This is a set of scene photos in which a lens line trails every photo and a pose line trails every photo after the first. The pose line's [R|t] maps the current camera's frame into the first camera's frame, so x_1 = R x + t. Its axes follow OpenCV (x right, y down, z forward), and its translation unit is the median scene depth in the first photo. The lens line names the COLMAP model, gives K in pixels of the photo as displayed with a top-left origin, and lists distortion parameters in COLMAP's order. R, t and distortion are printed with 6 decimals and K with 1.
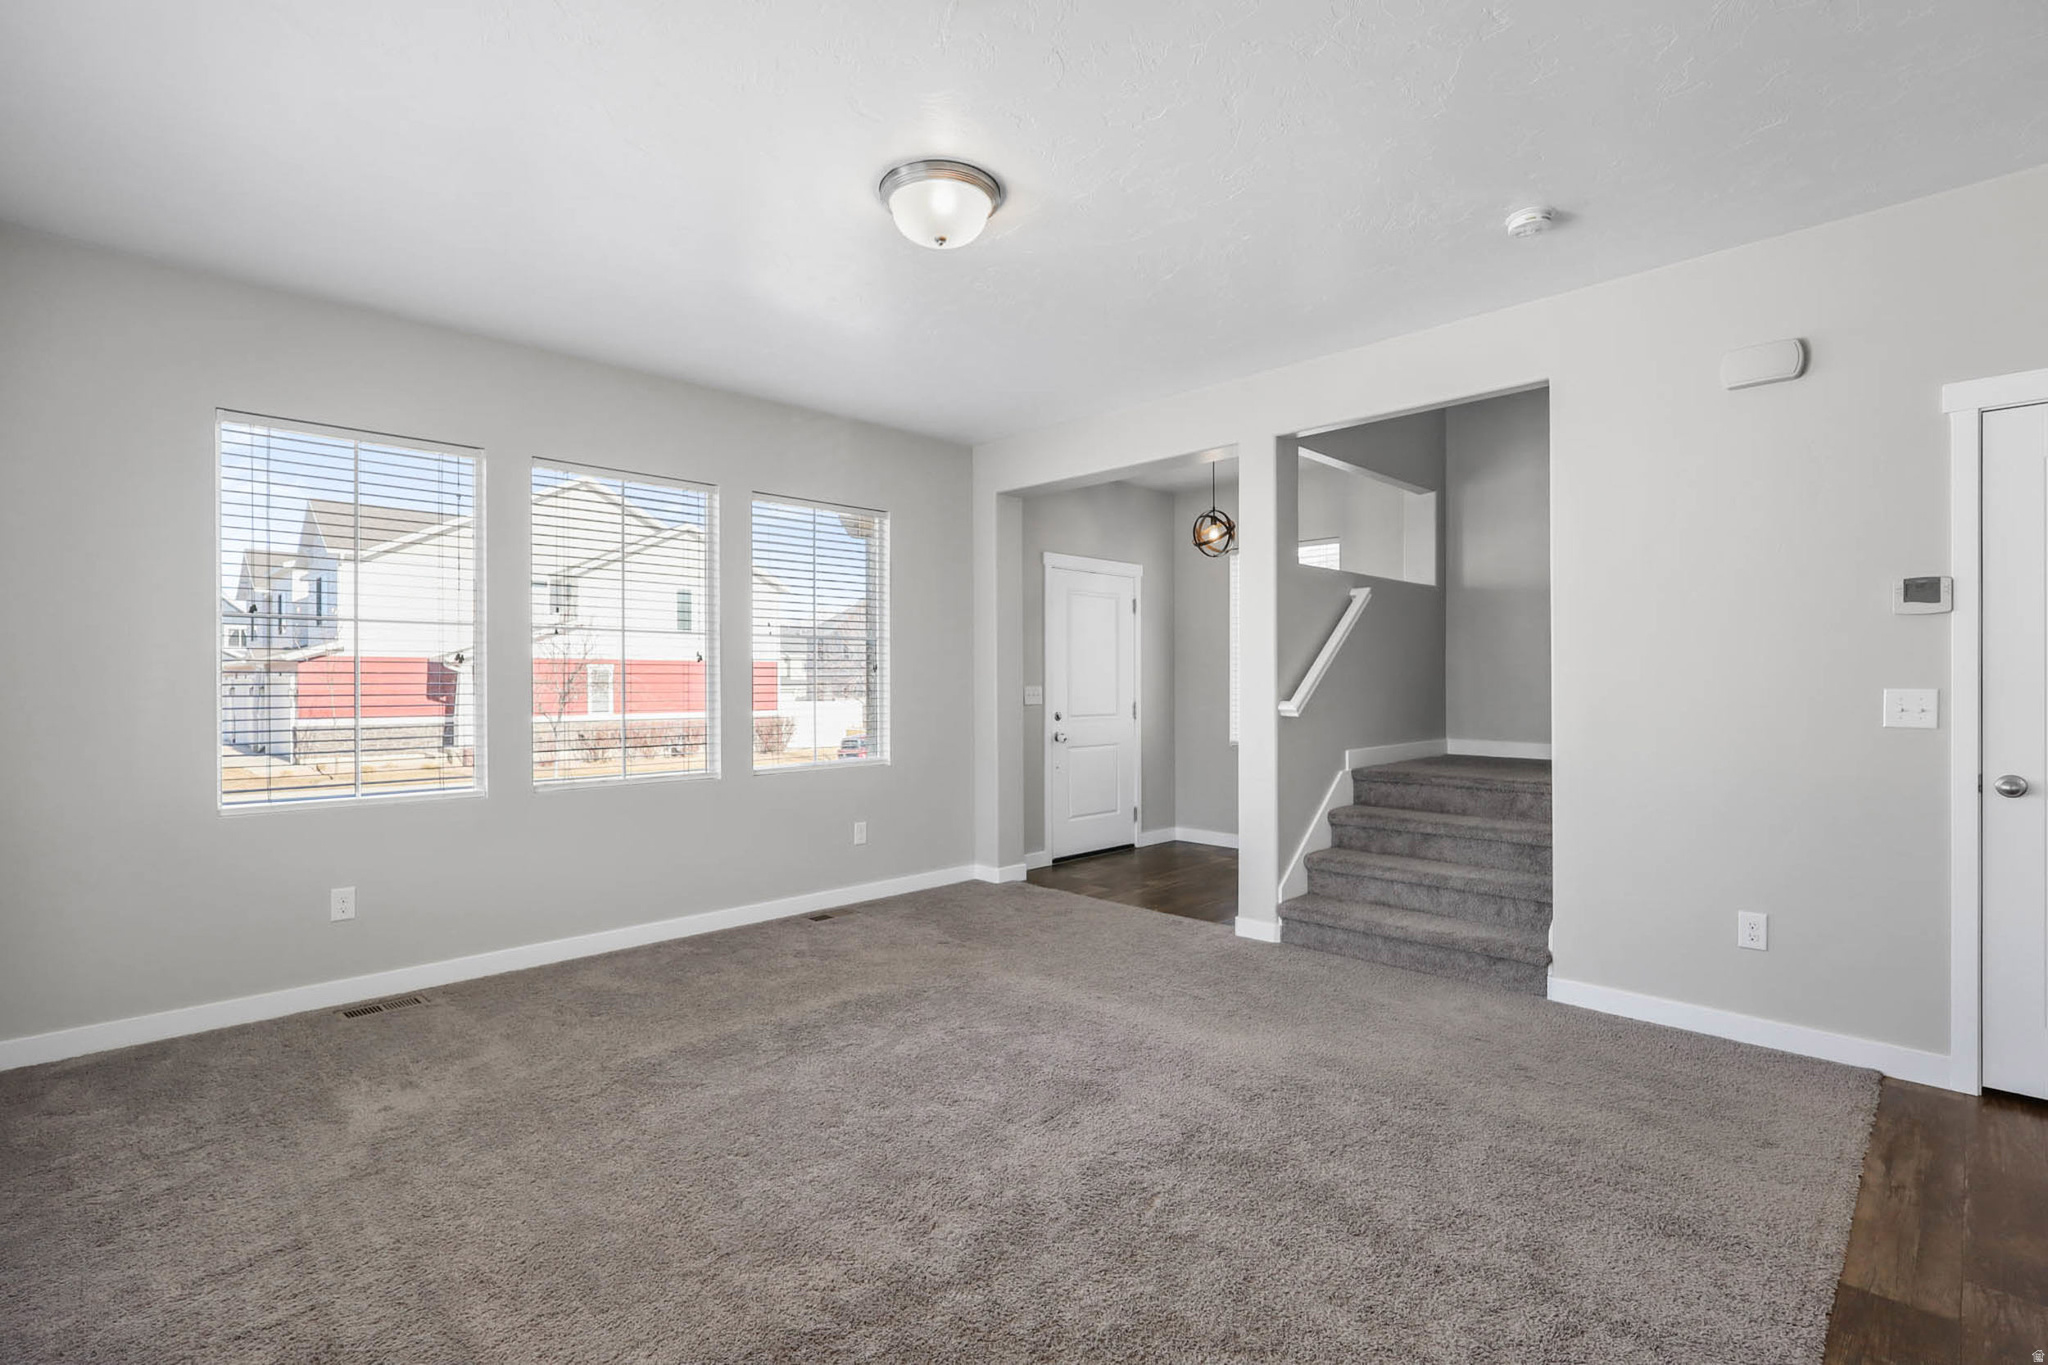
lens RADIAL K [[982.9, 0, 1034.6], [0, 982.9, 687.8], [0, 0, 1]] dist [-0.002565, -0.000158]
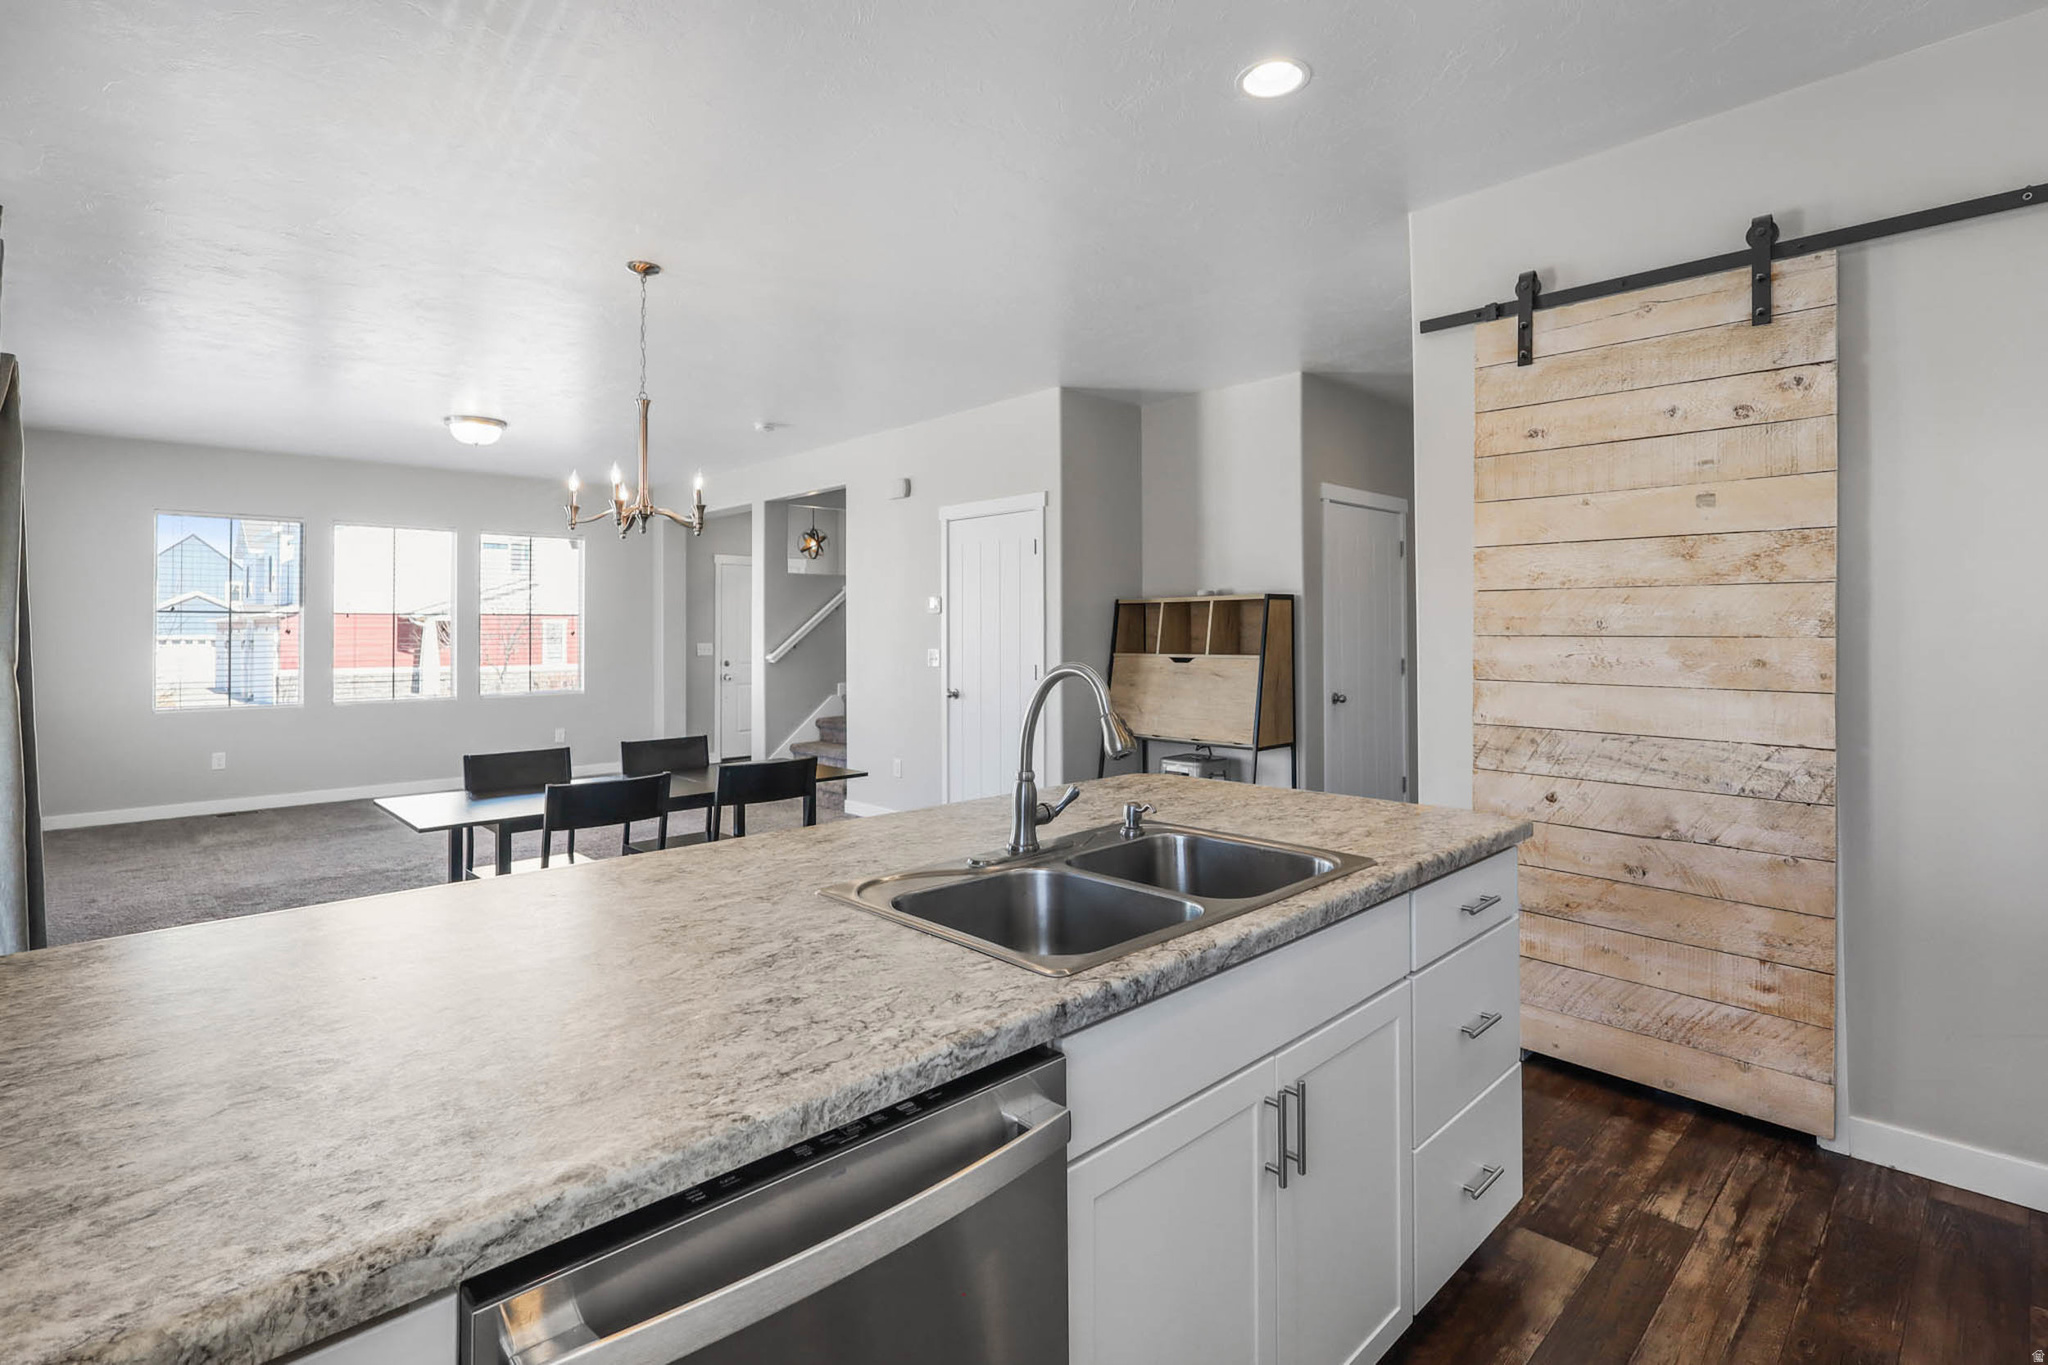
lens RADIAL K [[982.9, 0, 1000.8], [0, 982.9, 611.4], [0, 0, 1]] dist [-0.002565, -0.000158]
pose [[0.999763, -0.002596, -0.021623, 0.639481], [0.002010, 0.999631, -0.027094, -0.012747], [0.021686, 0.027044, 0.999399, -0.657922]]
